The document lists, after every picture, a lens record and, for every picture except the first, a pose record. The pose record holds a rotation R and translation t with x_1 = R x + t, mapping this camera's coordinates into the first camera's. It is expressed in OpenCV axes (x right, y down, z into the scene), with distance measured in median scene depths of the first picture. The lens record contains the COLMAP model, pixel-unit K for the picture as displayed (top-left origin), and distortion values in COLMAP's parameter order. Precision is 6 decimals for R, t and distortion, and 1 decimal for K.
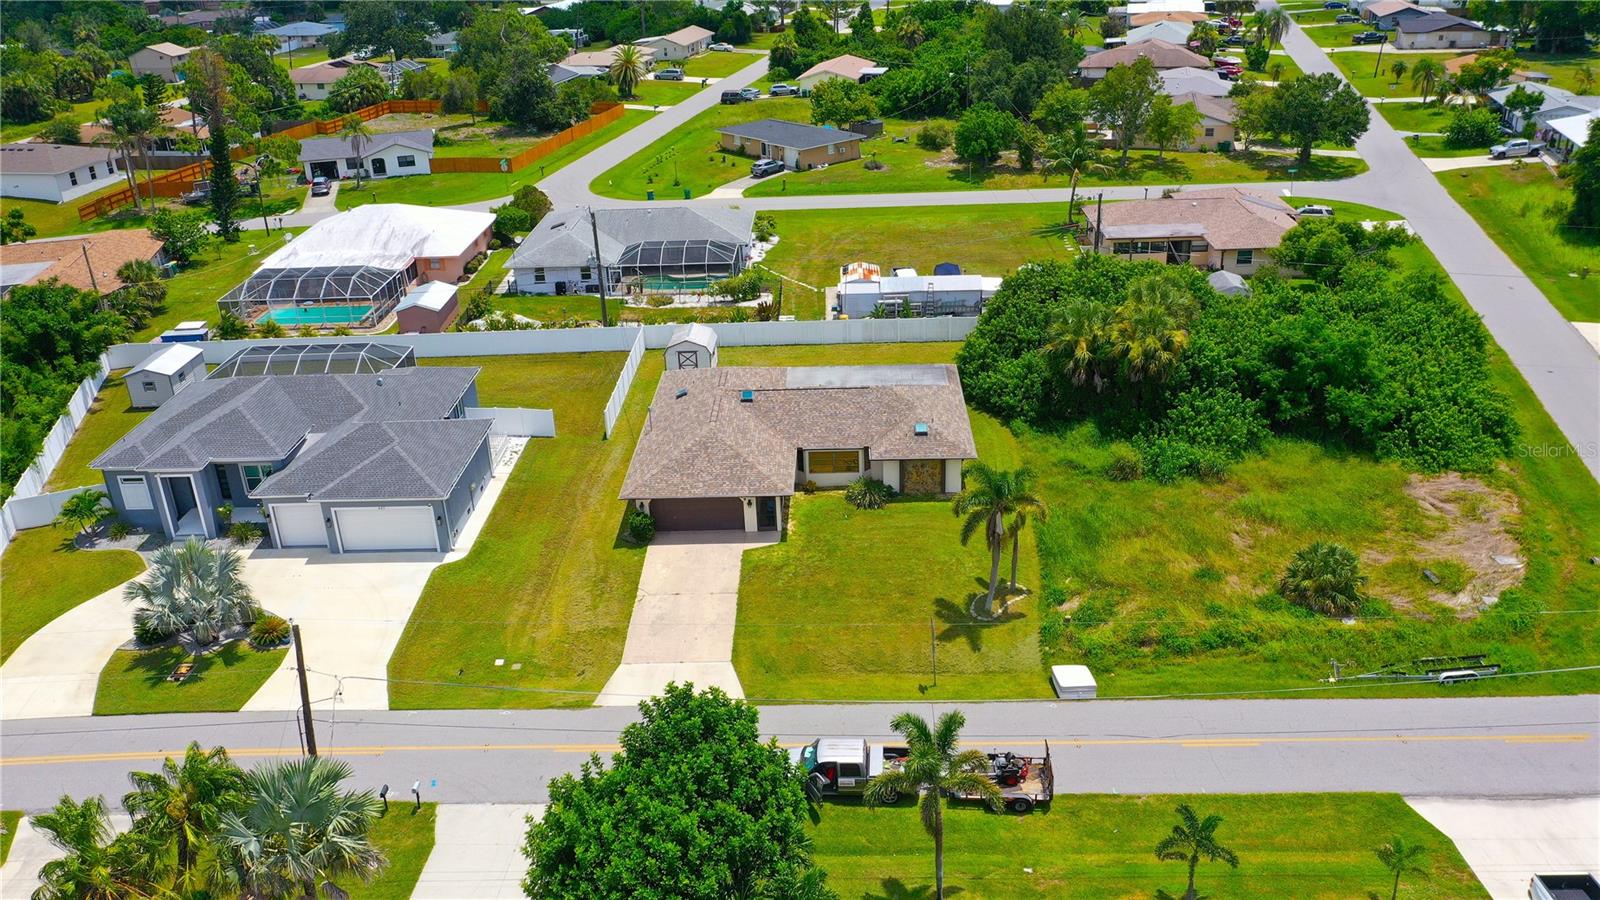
lens RADIAL K [[1276.9, 0, 809.2], [0, 1276.9, 448.3], [0, 0, 1]] dist [-0.003102, -0.003047]
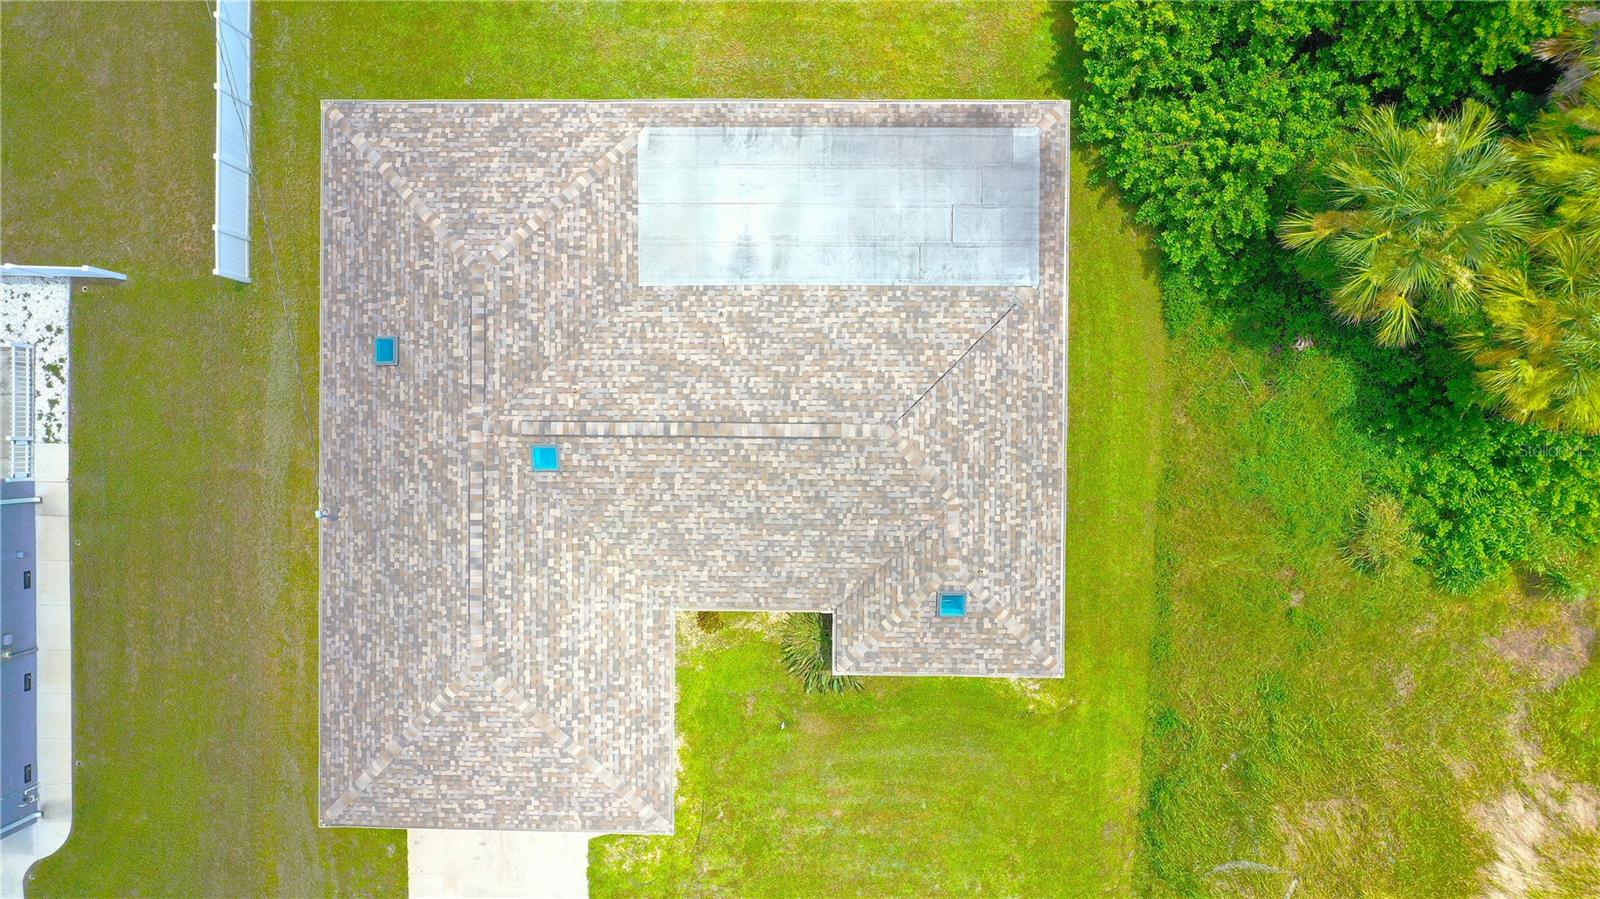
lens RADIAL K [[1250.0, 0, 800.0], [0, 1250.0, 449.5], [0, 0, 1]] dist [-0.004793, -0.001294]
pose [[0.999787, -0.015839, 0.013235, 0.031615], [-0.005687, 0.404999, 0.914300, -0.453165], [-0.019842, -0.914180, 0.404822, 0.915244]]
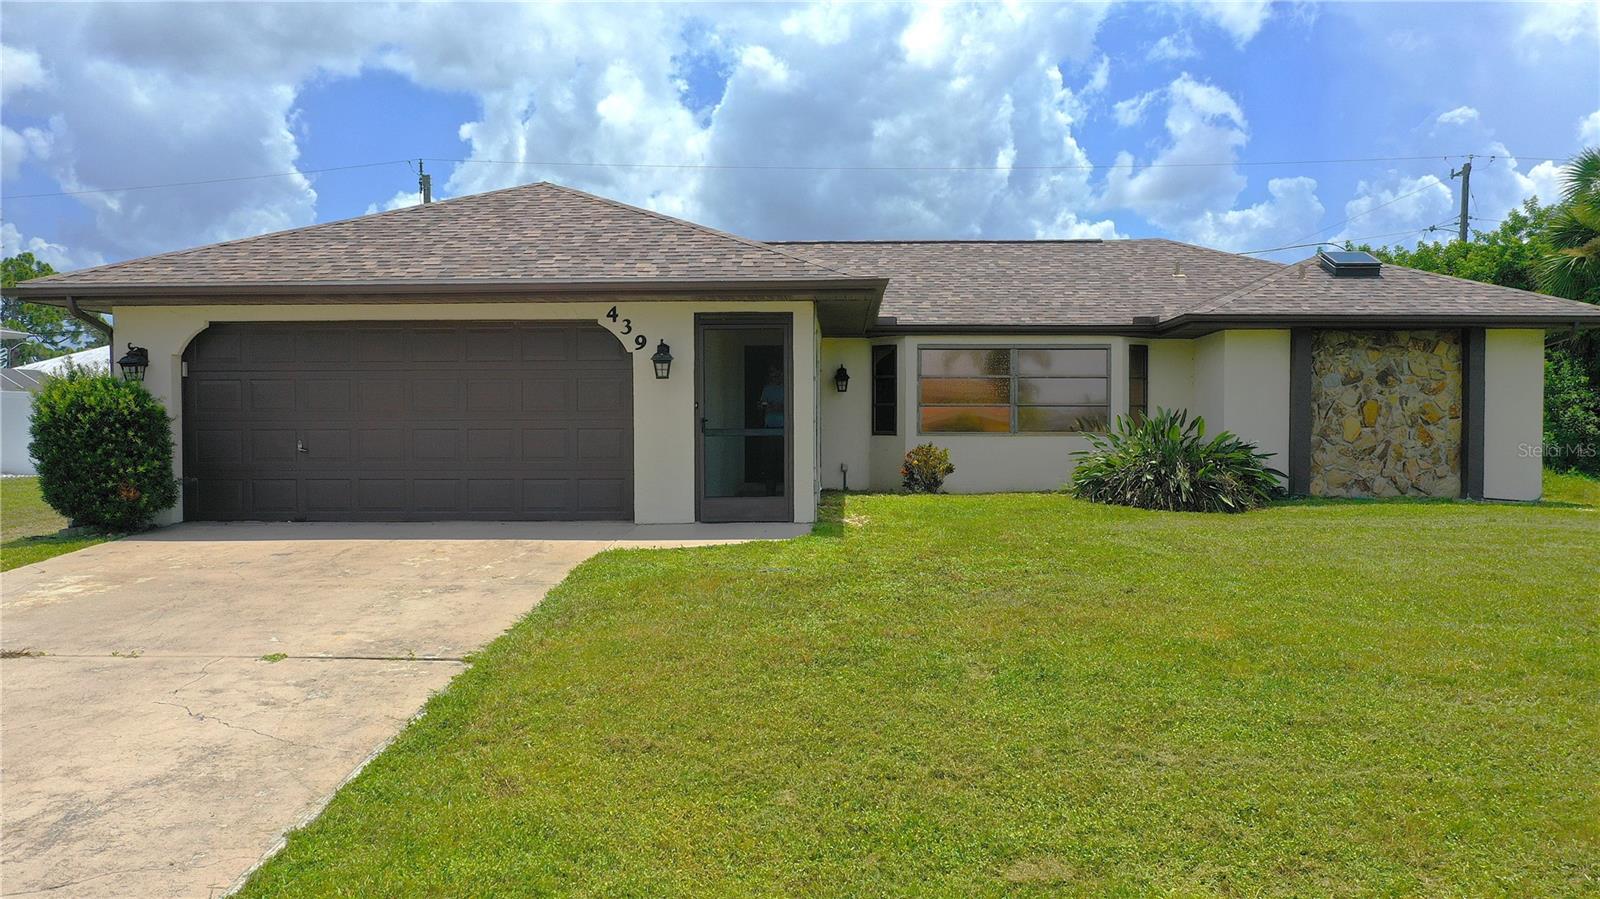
lens RADIAL K [[1250.0, 0, 800.0], [0, 1250.0, 449.5], [0, 0, 1]] dist [-0.004793, -0.001294]
pose [[0.999308, 0.034891, -0.012877, -0.021794], [-0.037143, 0.918529, -0.393606, 0.131330], [-0.001906, 0.393812, 0.919189, 0.815317]]
